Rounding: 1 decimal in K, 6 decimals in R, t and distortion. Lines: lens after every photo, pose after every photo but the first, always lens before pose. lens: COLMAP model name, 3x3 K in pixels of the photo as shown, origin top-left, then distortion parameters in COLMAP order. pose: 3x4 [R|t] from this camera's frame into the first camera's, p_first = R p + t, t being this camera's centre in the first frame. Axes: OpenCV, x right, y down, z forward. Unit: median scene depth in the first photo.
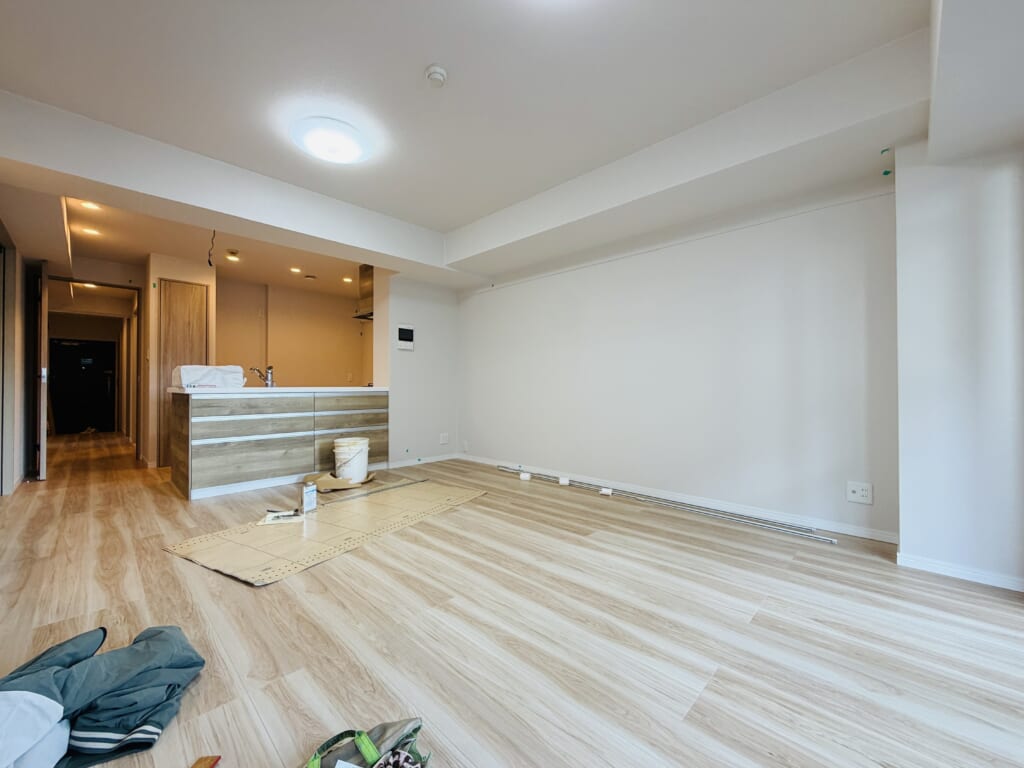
lens RADIAL K [[409.3, 0, 509.8], [0, 409.3, 382.0], [0, 0, 1]] dist [0.000263, 0.000167]
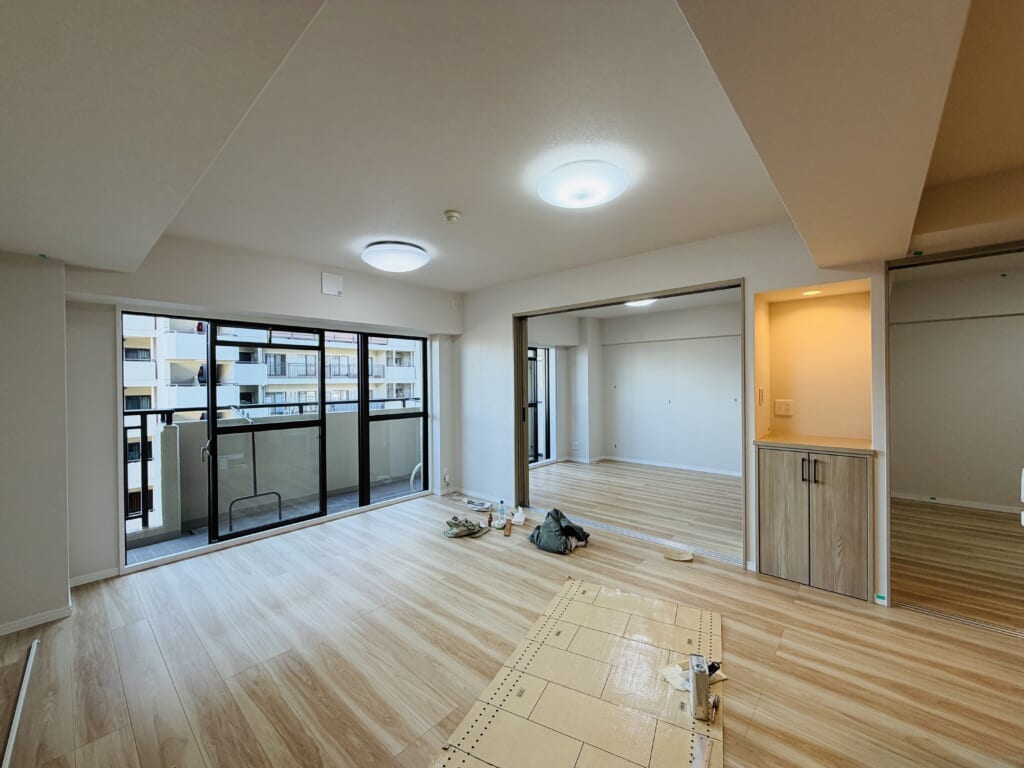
lens RADIAL K [[409.3, 0, 509.8], [0, 409.3, 382.0], [0, 0, 1]] dist [0.000263, 0.000167]
pose [[-0.999126, 0.012274, -0.039958, -0.178624], [0.012613, 0.999887, -0.008234, -0.127834], [0.039852, -0.008731, -0.999167, 1.354194]]
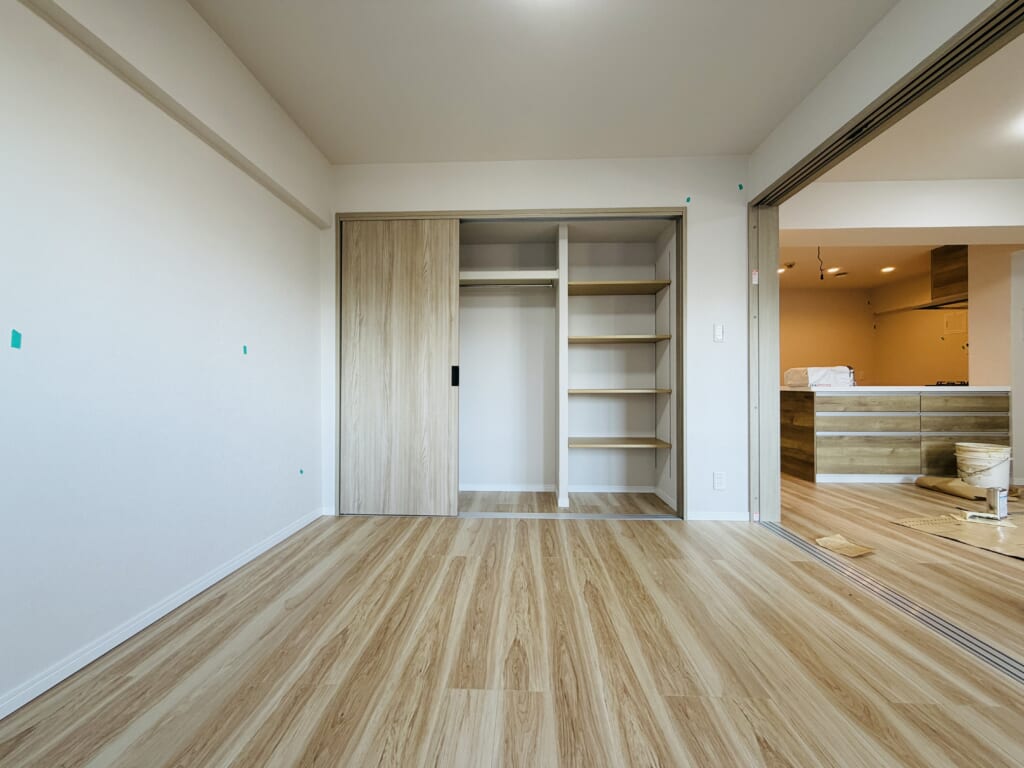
lens RADIAL K [[400.9, 0, 508.2], [0, 400.9, 387.8], [0, 0, 1]] dist [-0.001220, -0.000041]
pose [[0.661617, 0.003064, -0.749835, -0.472442], [0.008601, 0.999895, 0.011675, -0.003323], [0.749792, -0.014174, 0.661522, -0.392135]]
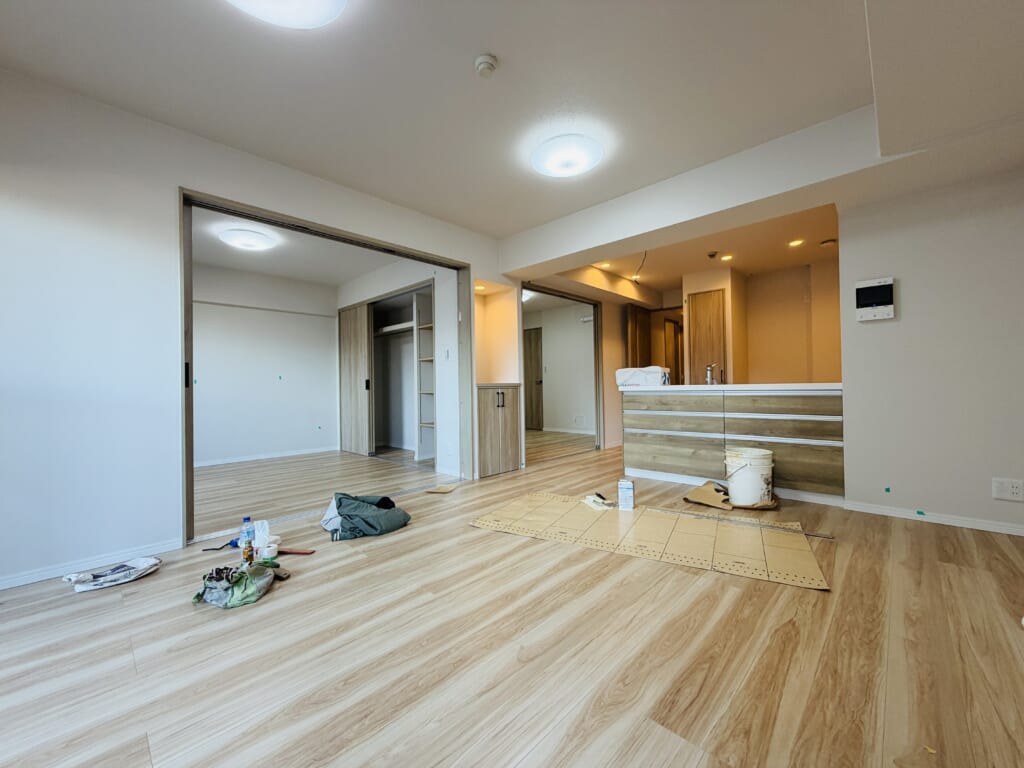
lens RADIAL K [[409.3, 0, 509.8], [0, 409.3, 382.0], [0, 0, 1]] dist [0.000263, 0.000167]
pose [[0.007016, -0.010280, -0.999923, 0.459179], [0.028411, 0.999546, -0.010077, 0.003108], [0.999572, -0.028338, 0.007305, 0.608762]]
